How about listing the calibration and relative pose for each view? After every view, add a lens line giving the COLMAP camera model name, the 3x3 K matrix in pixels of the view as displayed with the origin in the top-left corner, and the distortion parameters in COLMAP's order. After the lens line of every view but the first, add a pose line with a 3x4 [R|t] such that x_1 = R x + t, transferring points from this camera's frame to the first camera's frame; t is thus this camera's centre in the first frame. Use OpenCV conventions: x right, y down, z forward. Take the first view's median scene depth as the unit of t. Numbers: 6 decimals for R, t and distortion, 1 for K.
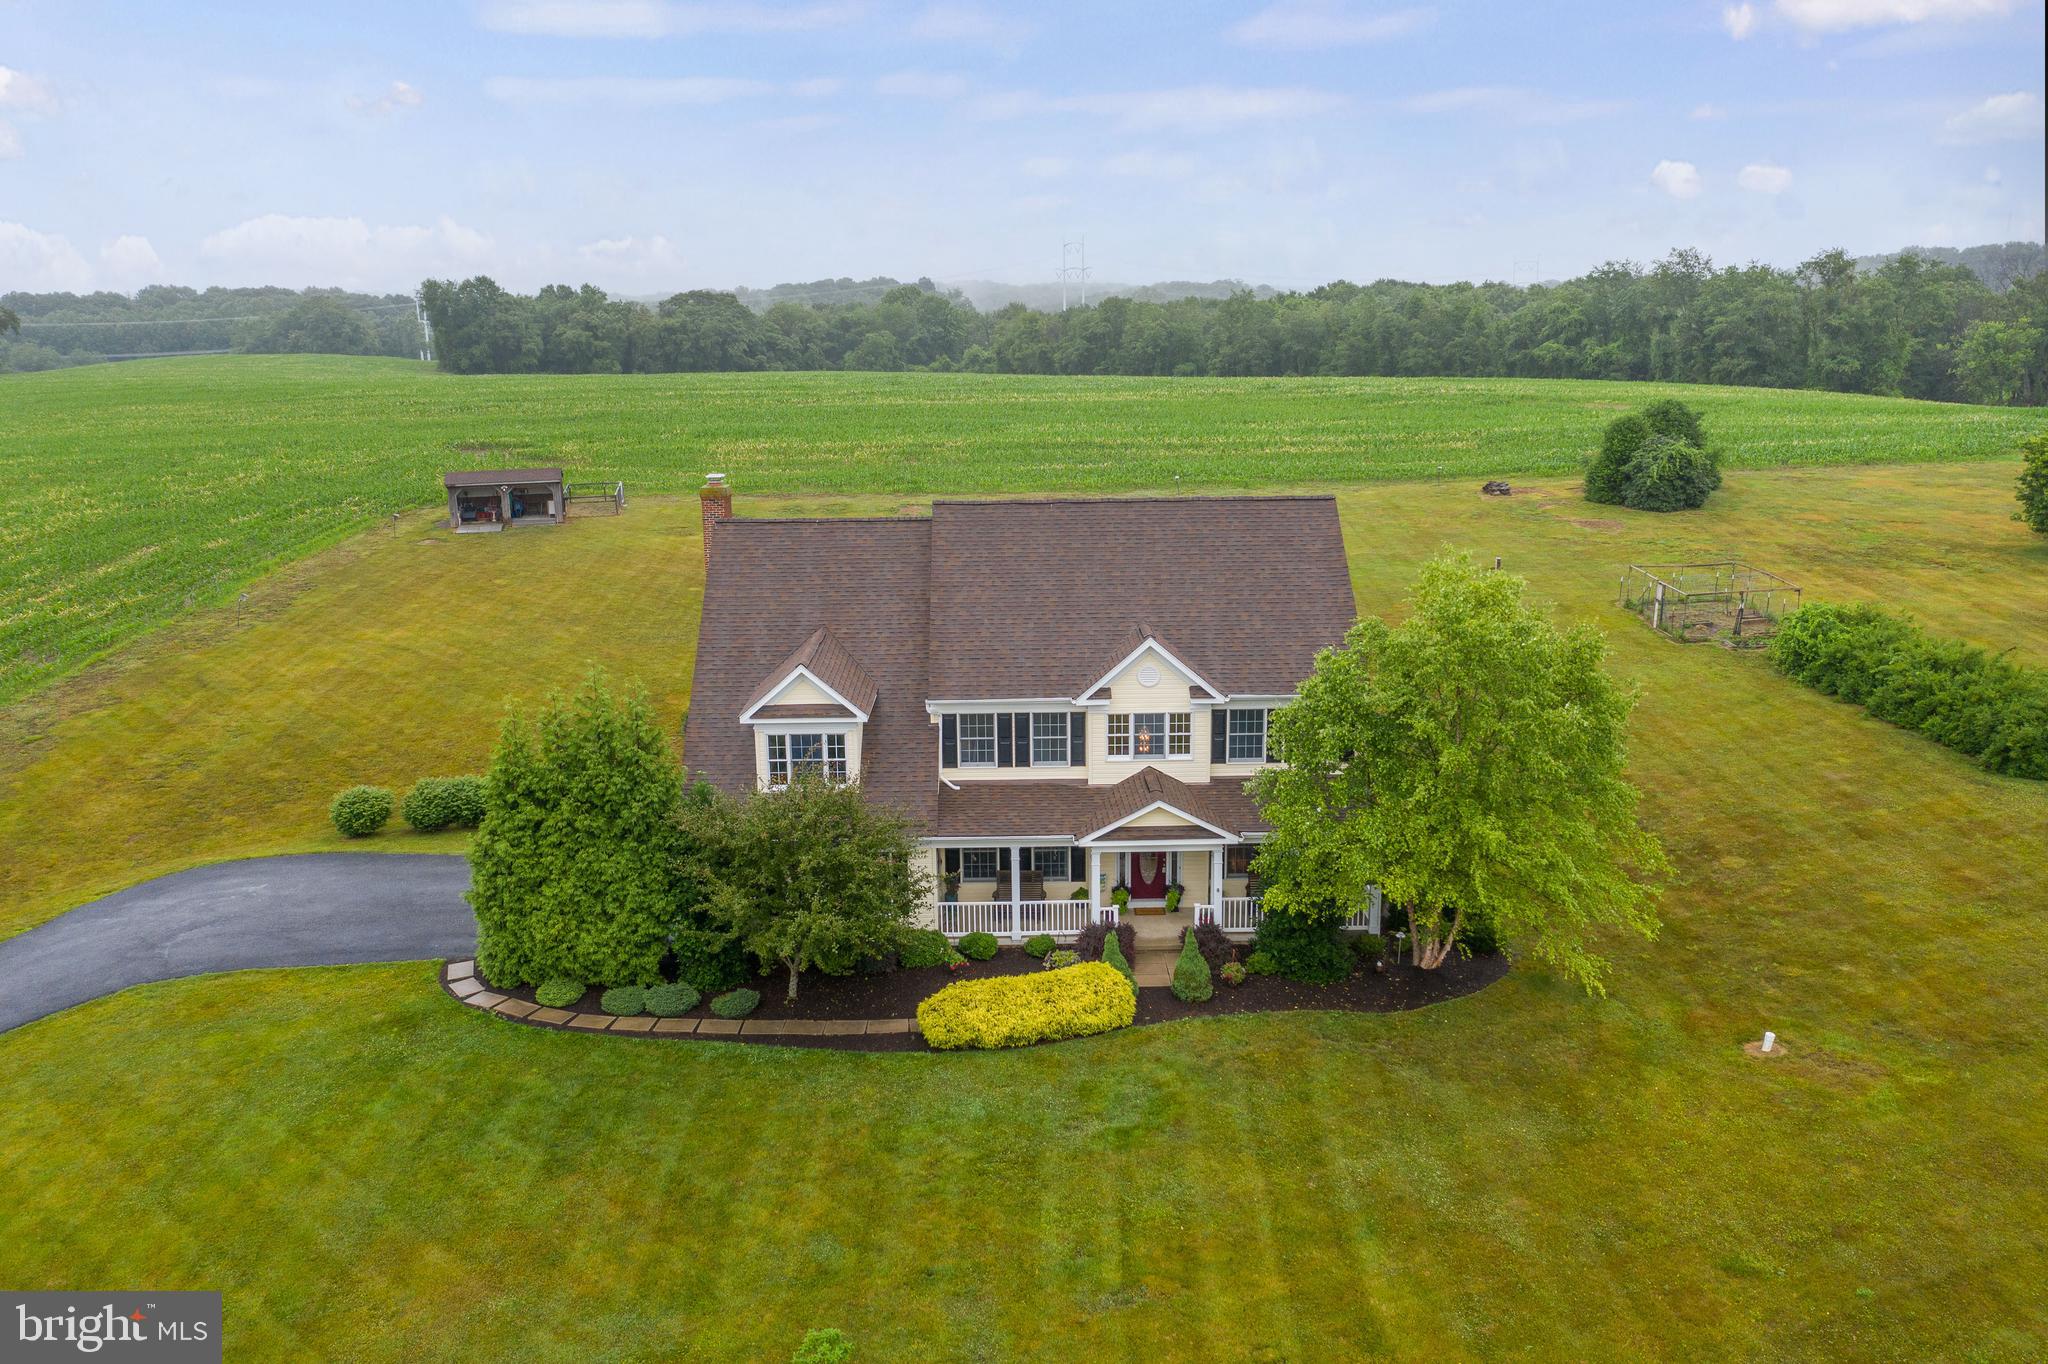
lens RADIAL K [[1630.9, 0, 1021.4], [0, 1630.9, 681.9], [0, 0, 1]] dist [-0.024797, 0.014145]
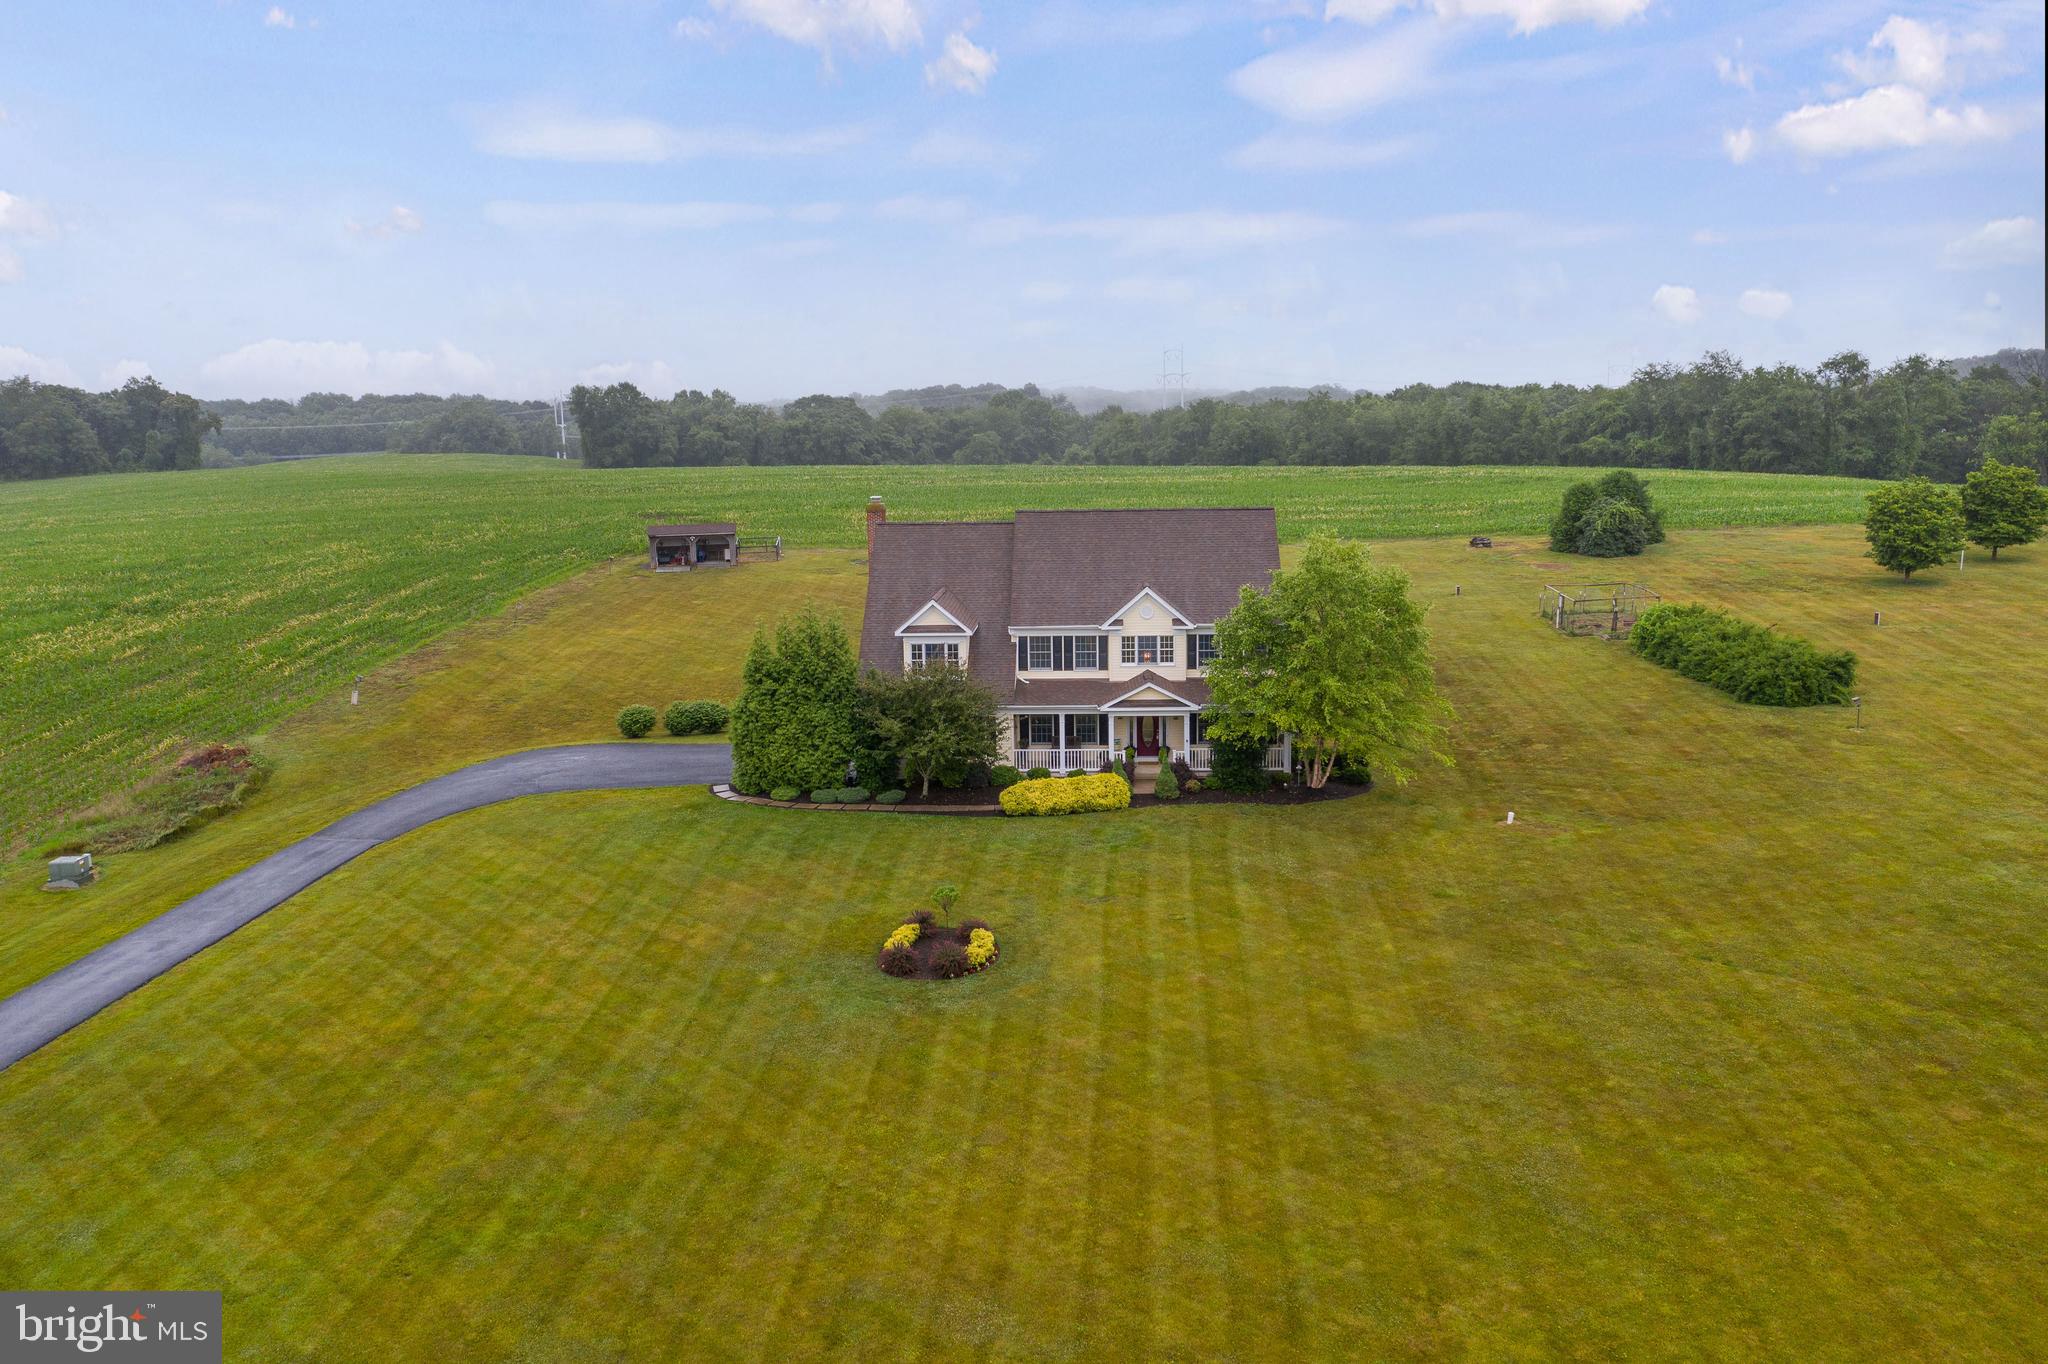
lens RADIAL K [[1630.9, 0, 1024.9], [0, 1630.9, 681.5], [0, 0, 1]] dist [-0.024797, 0.014145]
pose [[0.998079, 0.006855, -0.061568, 0.055170], [-0.010723, 0.997974, -0.062711, 0.159557], [0.061014, 0.063250, 0.996131, -0.578432]]
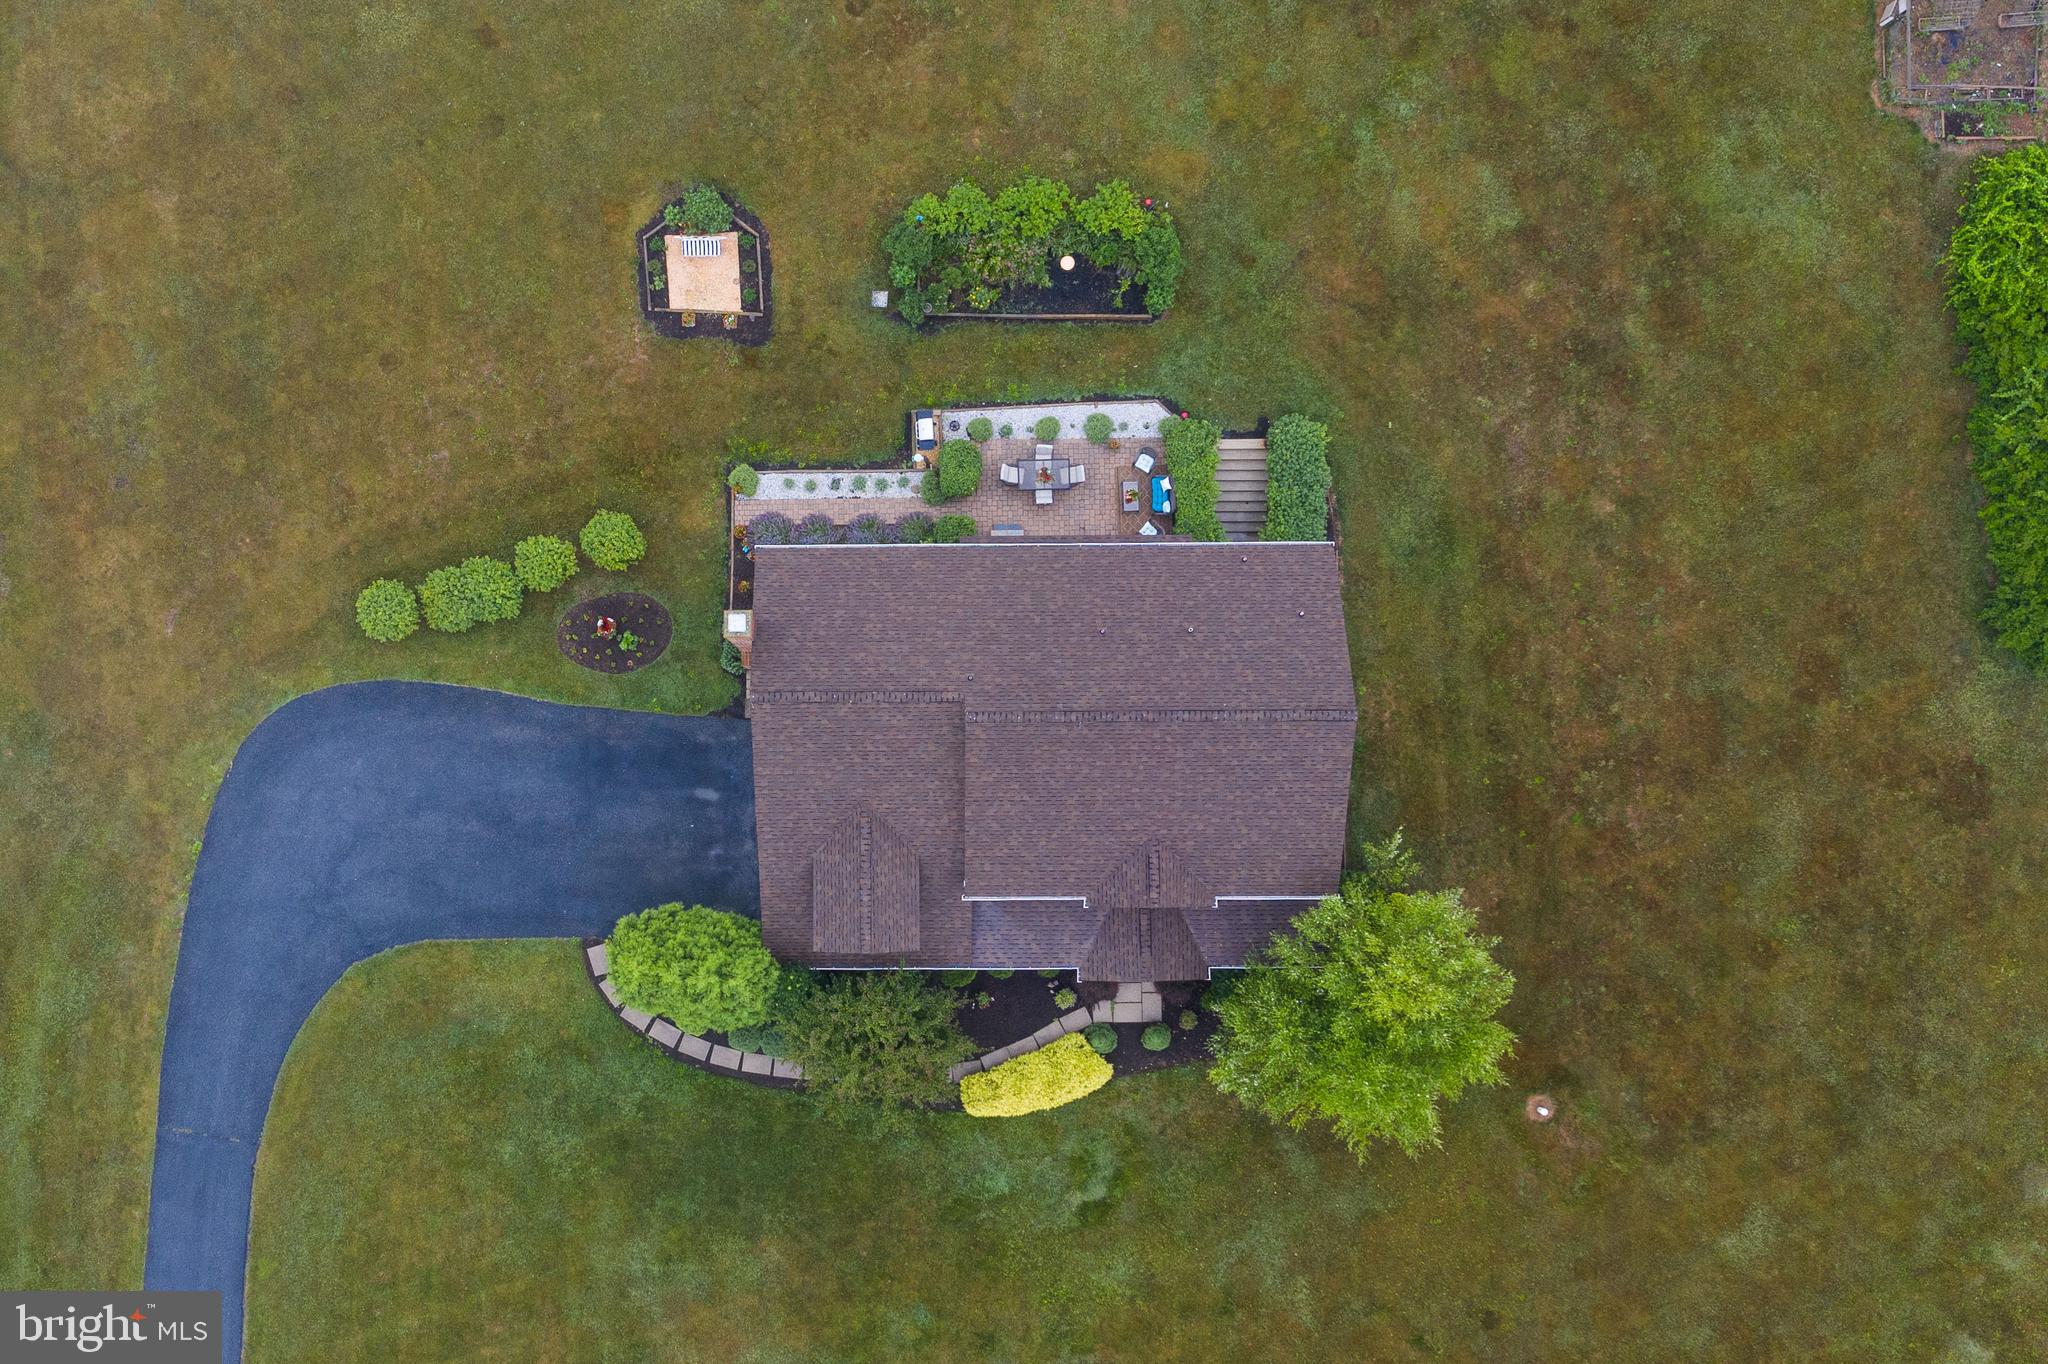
lens RADIAL K [[1630.9, 0, 1017.4], [0, 1630.9, 682.1], [0, 0, 1]] dist [-0.024797, 0.014145]
pose [[0.999281, 0.014720, 0.034933, -0.060365], [-0.037765, 0.466365, 0.883786, -1.076312], [-0.003282, -0.884470, 0.466586, 0.567237]]
